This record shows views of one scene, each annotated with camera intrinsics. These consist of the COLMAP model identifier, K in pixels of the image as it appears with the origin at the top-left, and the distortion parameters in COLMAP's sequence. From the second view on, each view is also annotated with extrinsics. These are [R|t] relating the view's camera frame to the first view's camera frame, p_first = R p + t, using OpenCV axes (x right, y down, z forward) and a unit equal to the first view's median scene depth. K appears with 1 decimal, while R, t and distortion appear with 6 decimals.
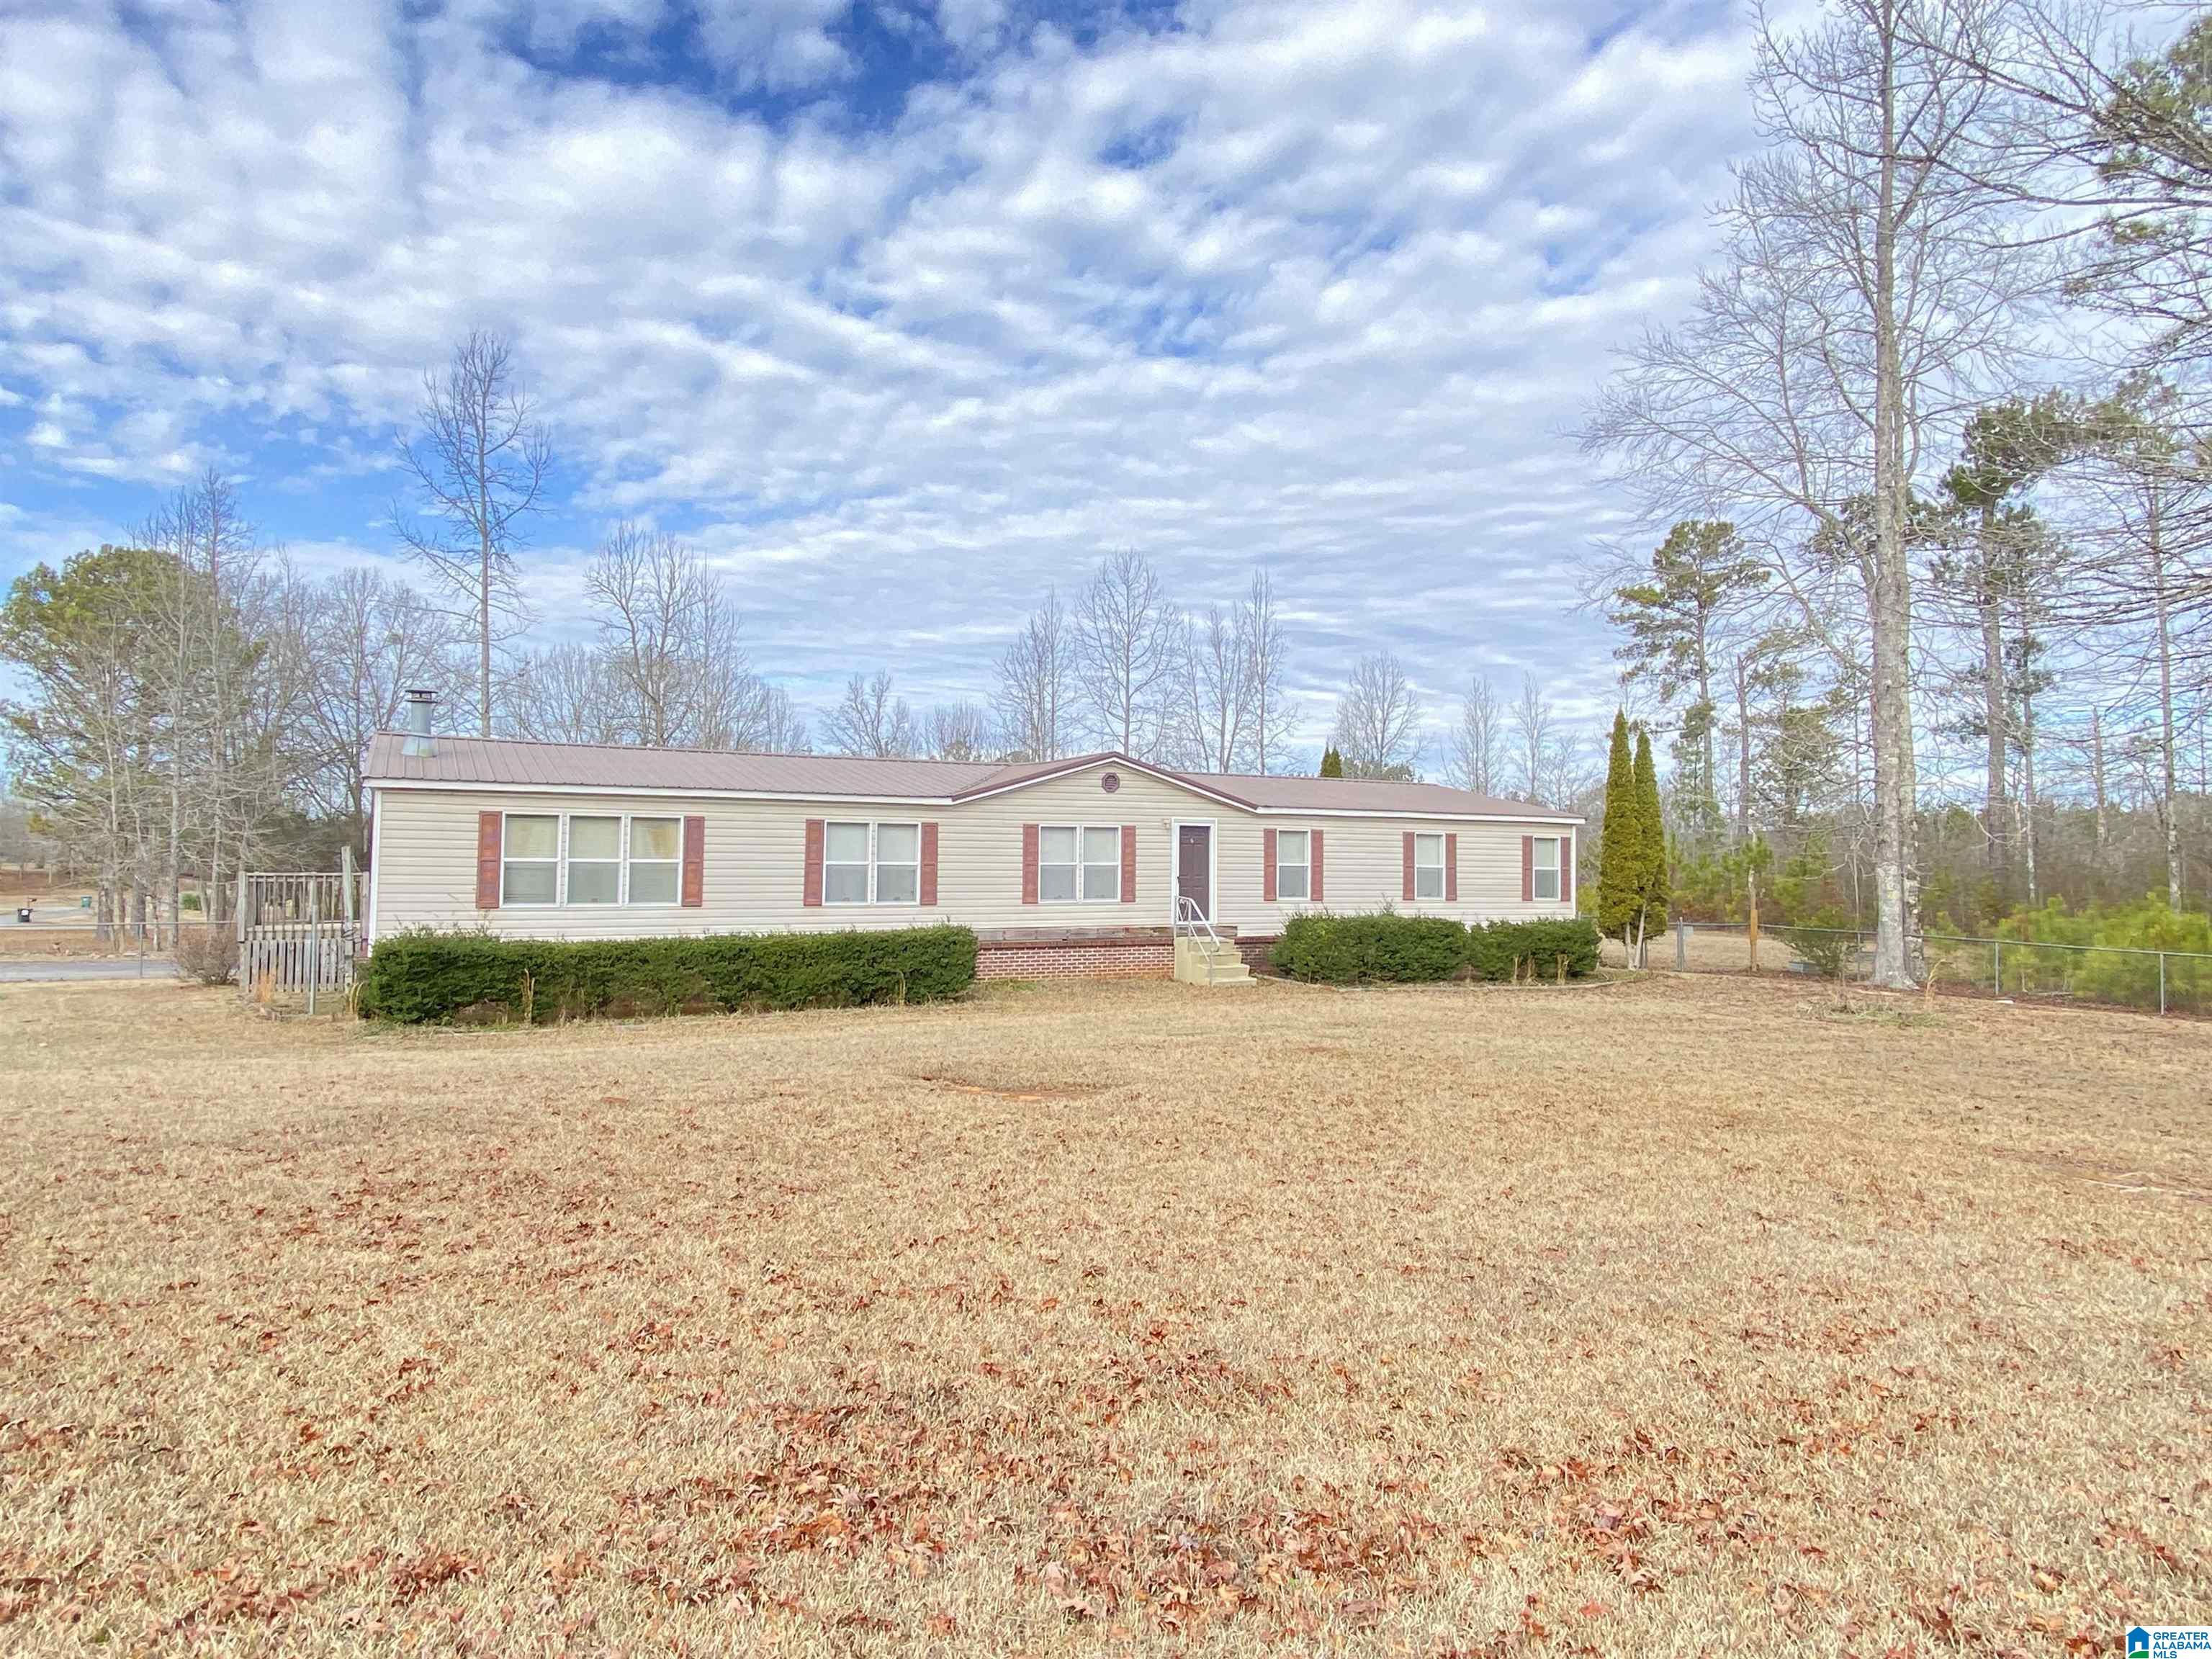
lens RADIAL K [[1287.2, 0, 1112.7], [0, 1287.2, 820.2], [0, 0, 1]] dist [0.065824, -0.052453]
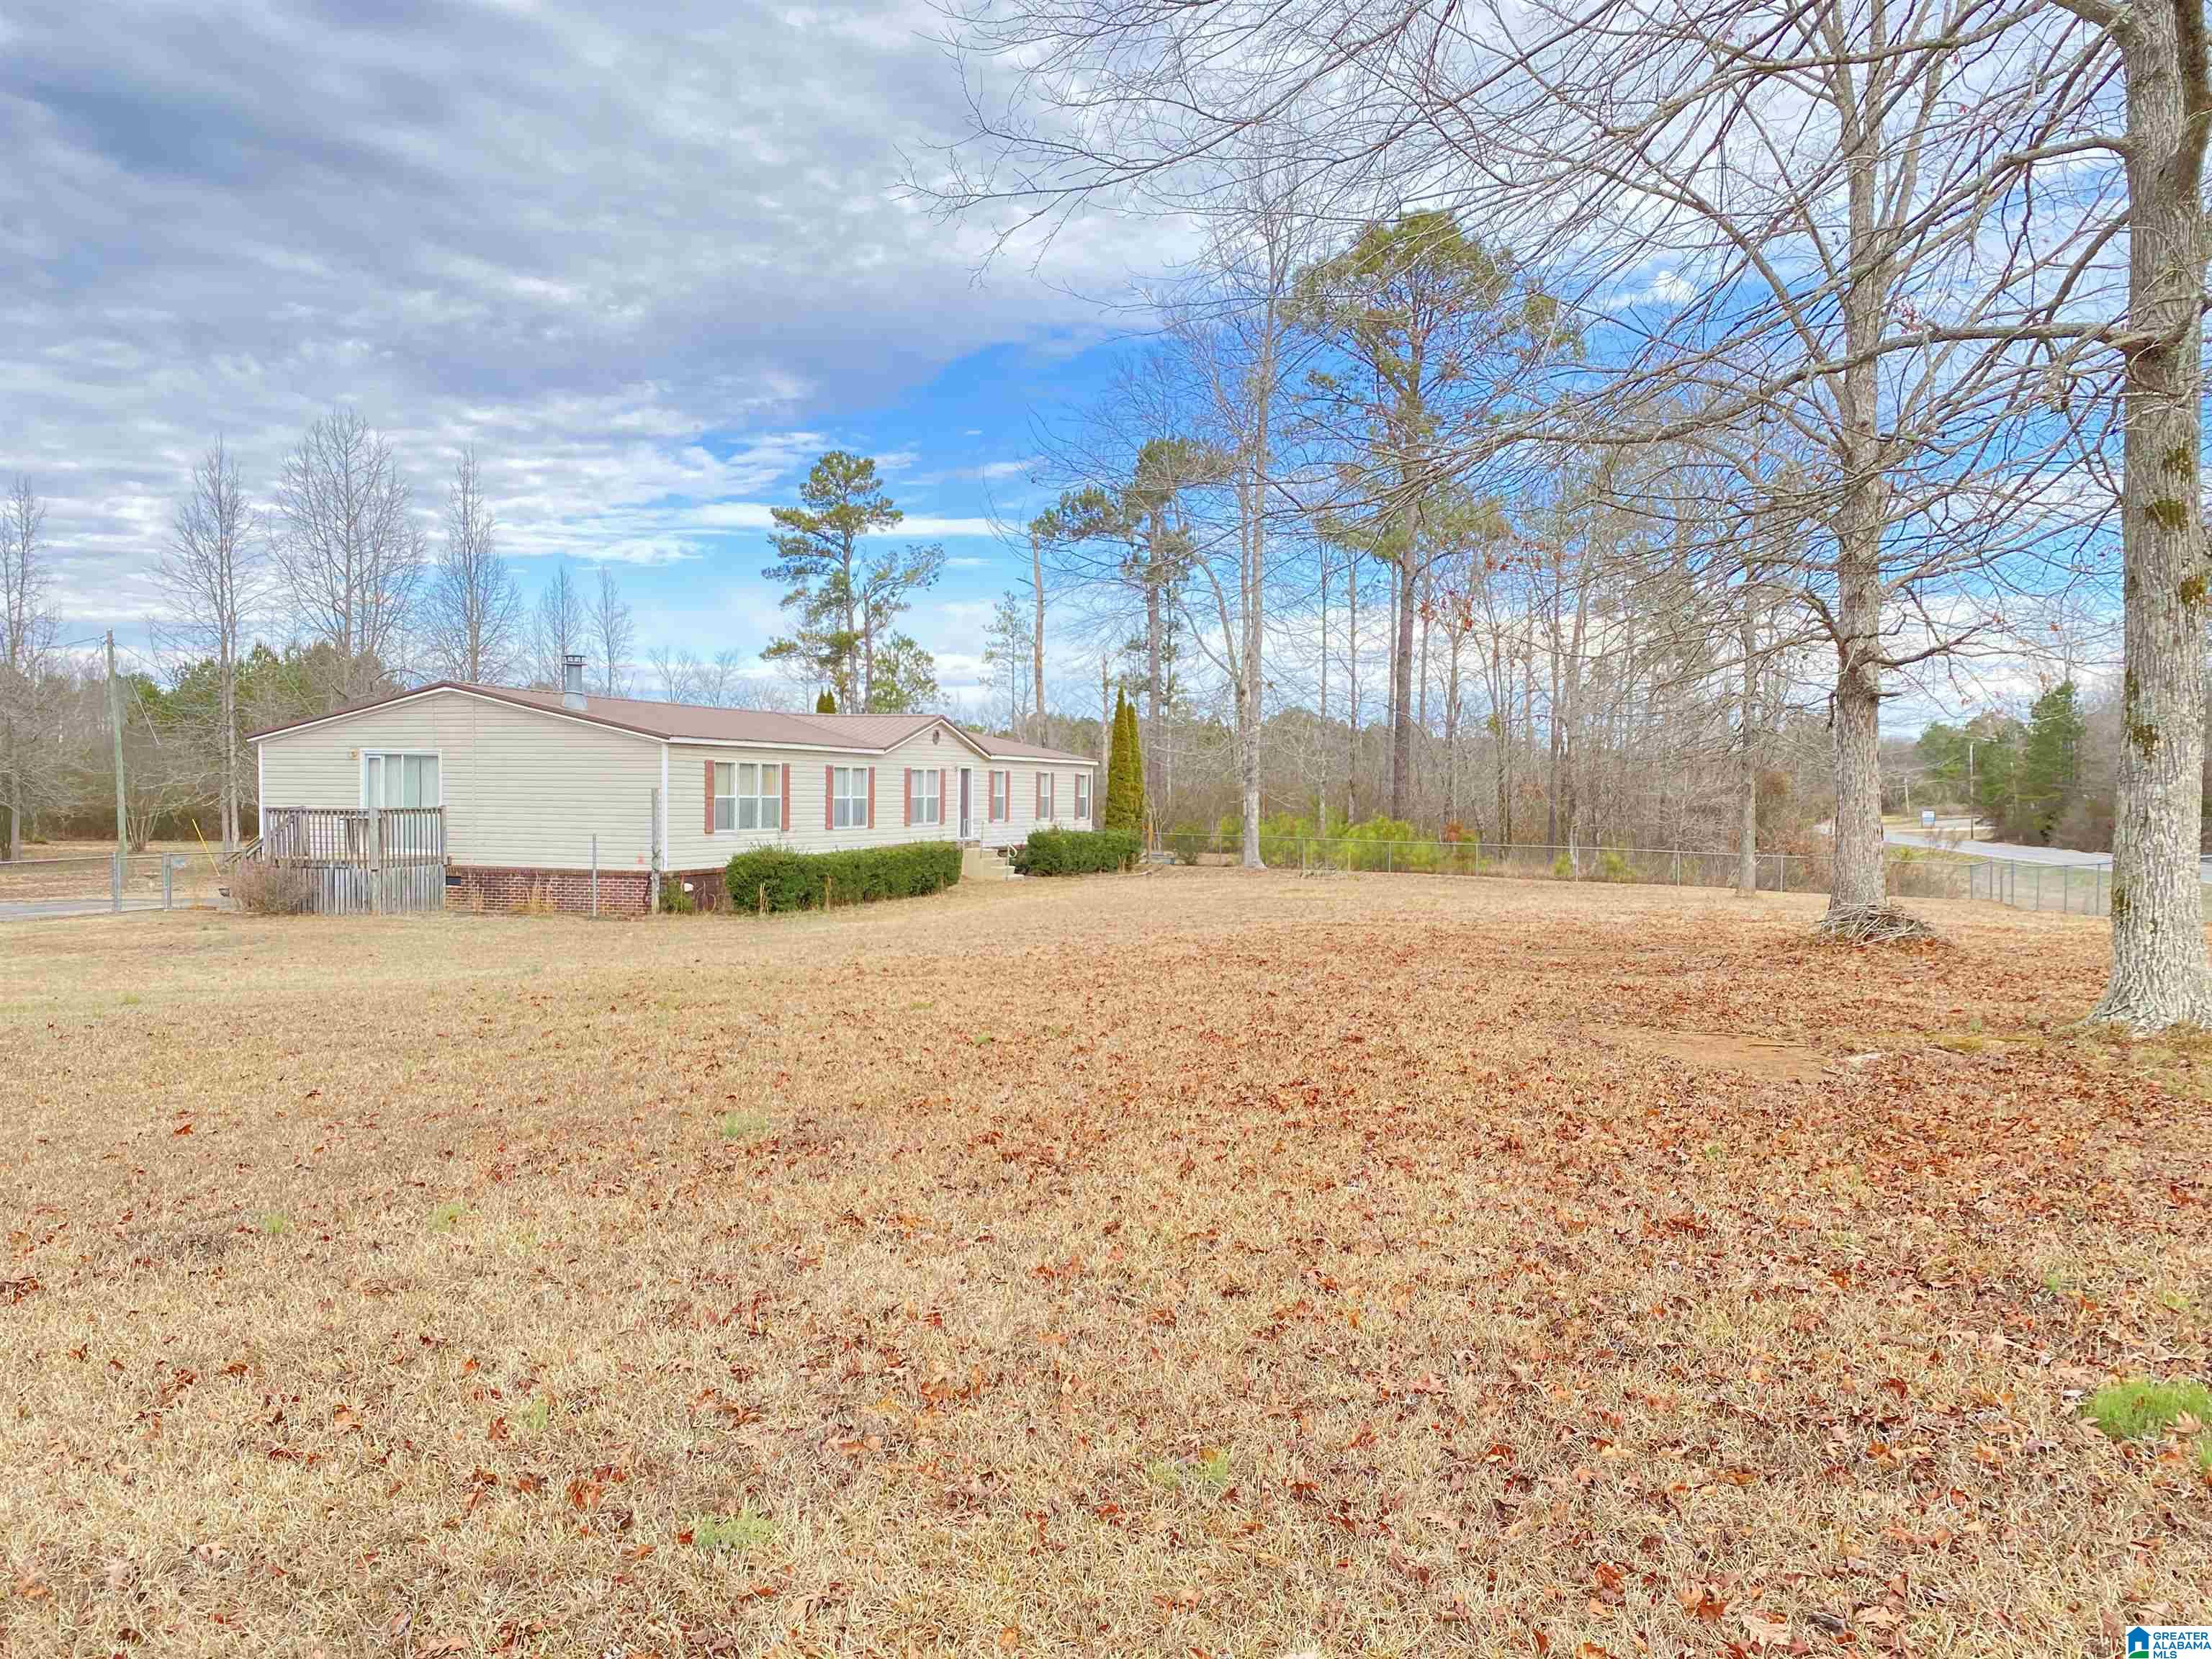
lens RADIAL K [[1668.1, 0, 1118.8], [0, 1668.1, 829.3], [0, 0, 1]] dist [0.035529, -0.010360]
pose [[0.716303, -0.017742, 0.697564, -0.998845], [-0.028110, 0.998132, 0.054252, -0.029849], [-0.697223, -0.058469, 0.714466, -0.365091]]
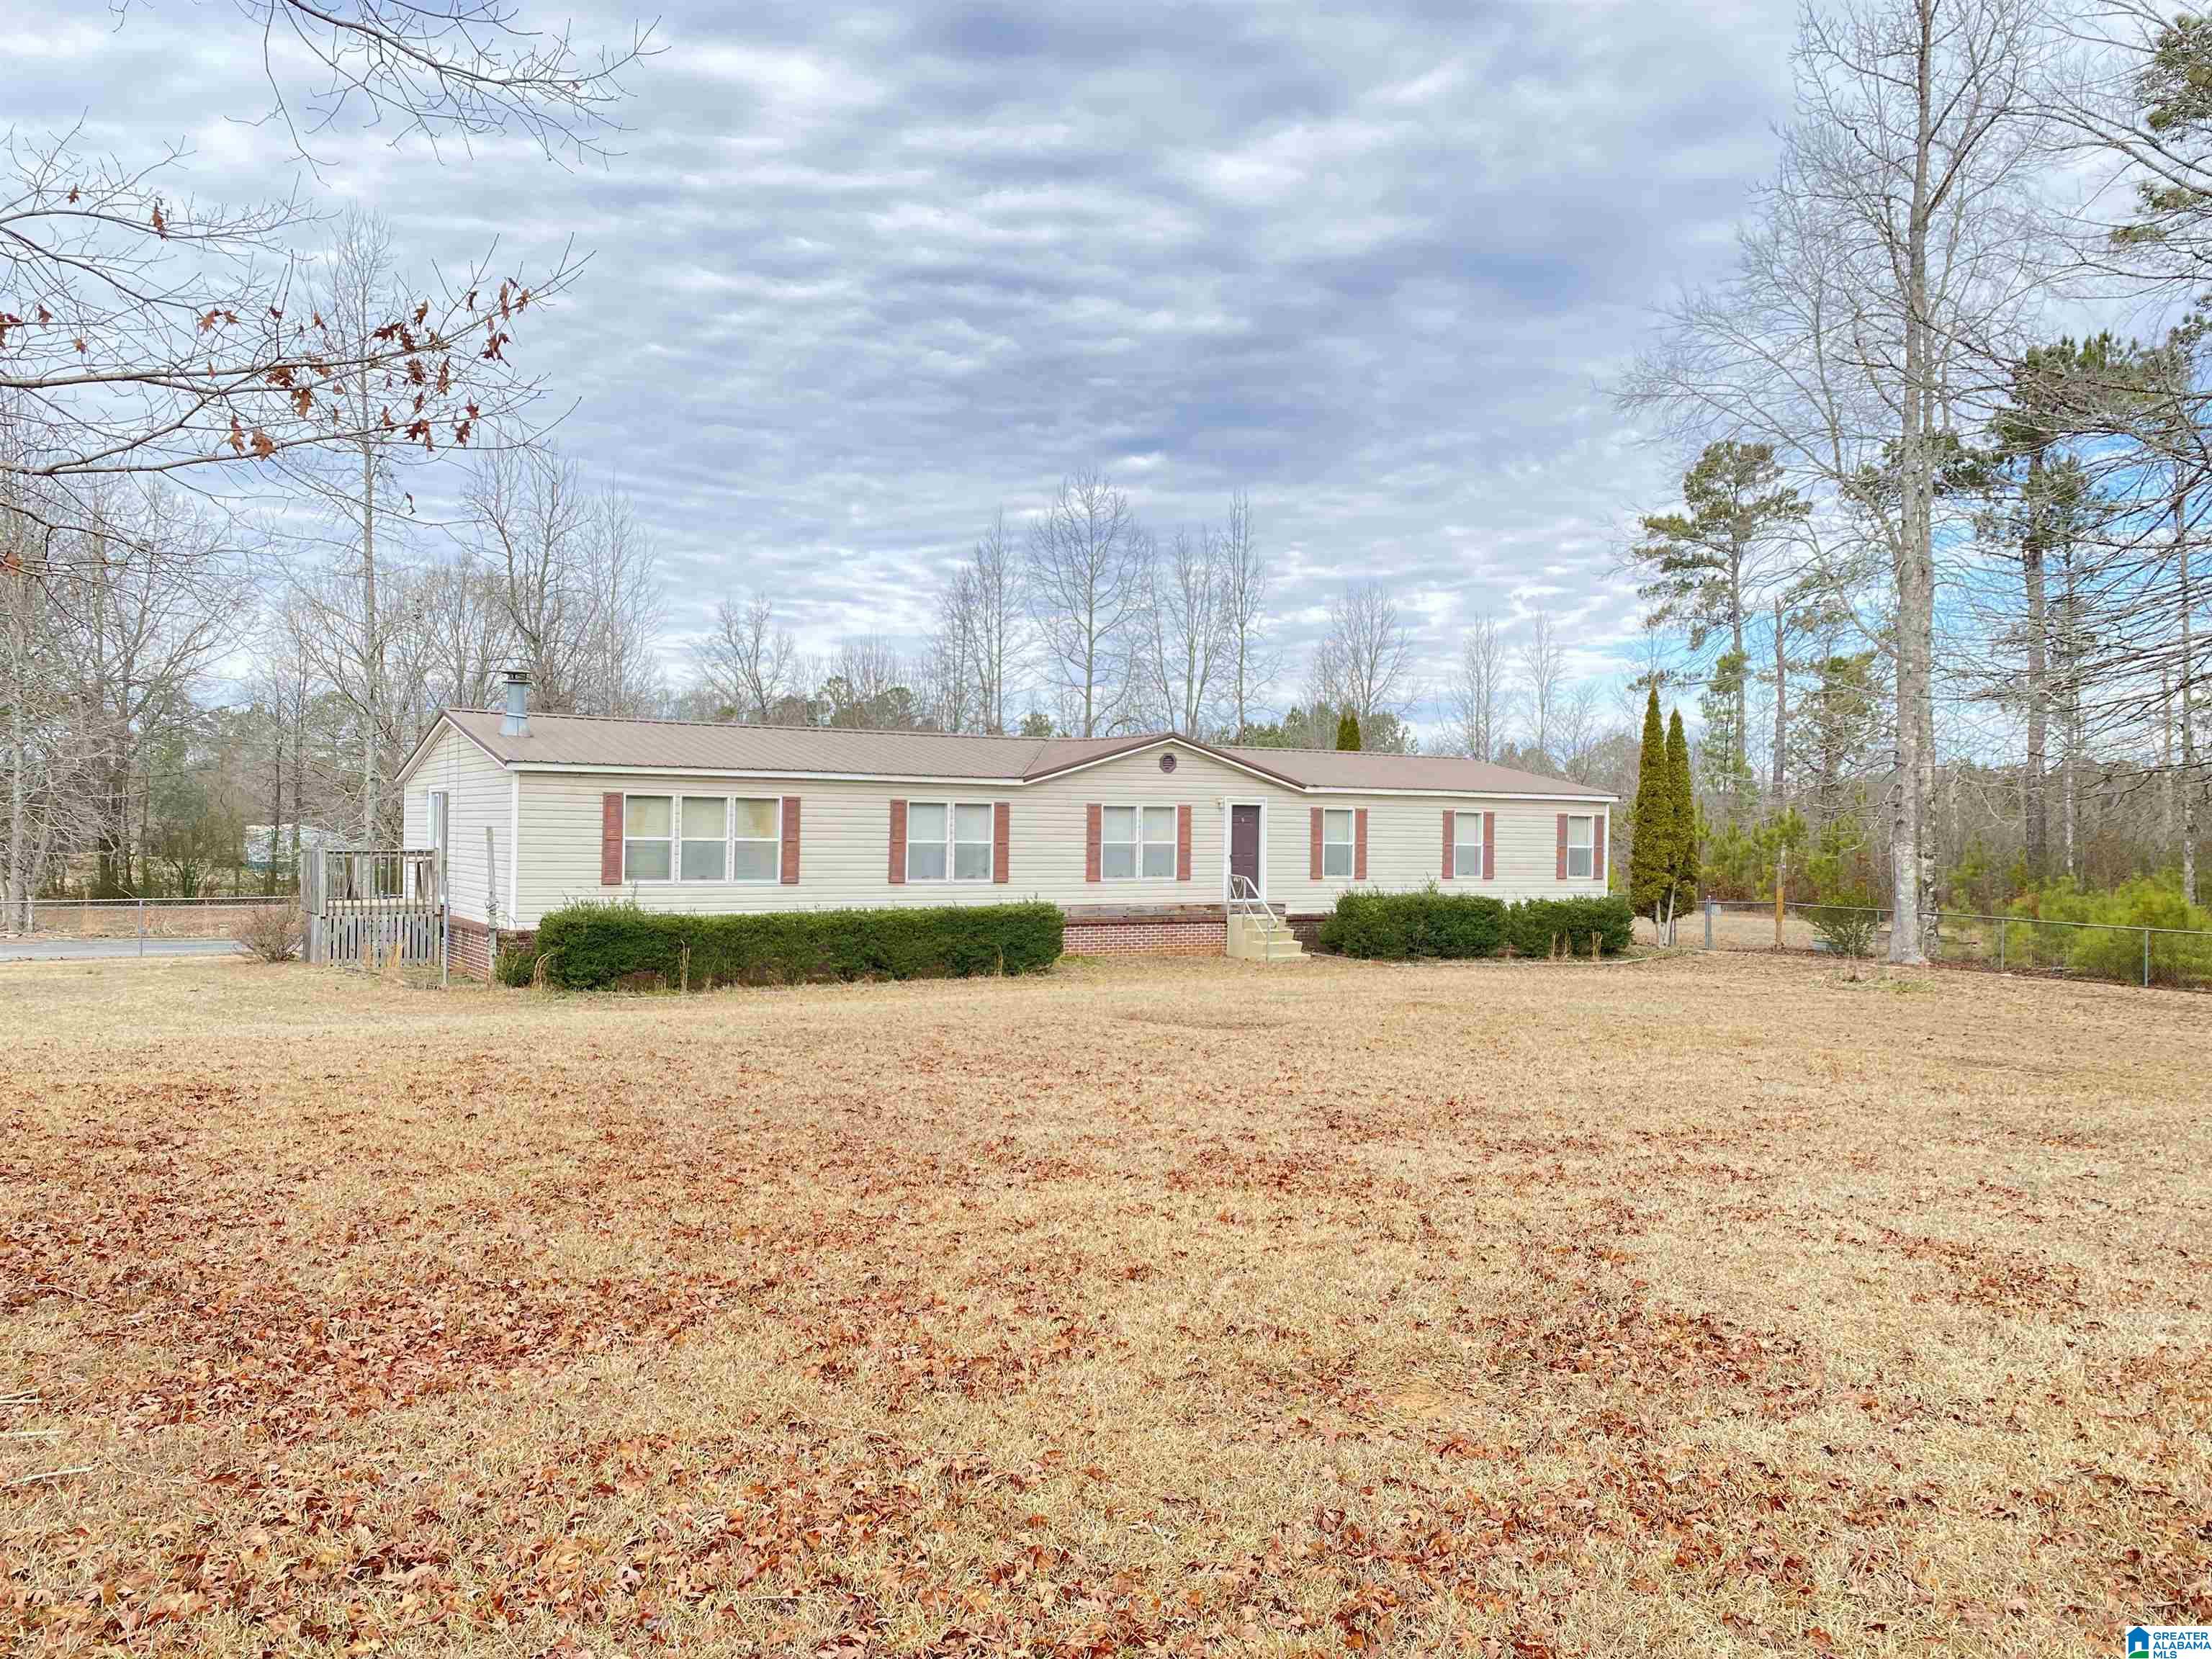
lens RADIAL K [[1668.1, 0, 1118.8], [0, 1668.1, 829.3], [0, 0, 1]] dist [0.035529, -0.010360]
pose [[0.997251, 0.004253, 0.073979, -0.125041], [-0.006768, 0.999406, 0.033777, -0.018864], [-0.073791, -0.034185, 0.996688, -0.278640]]
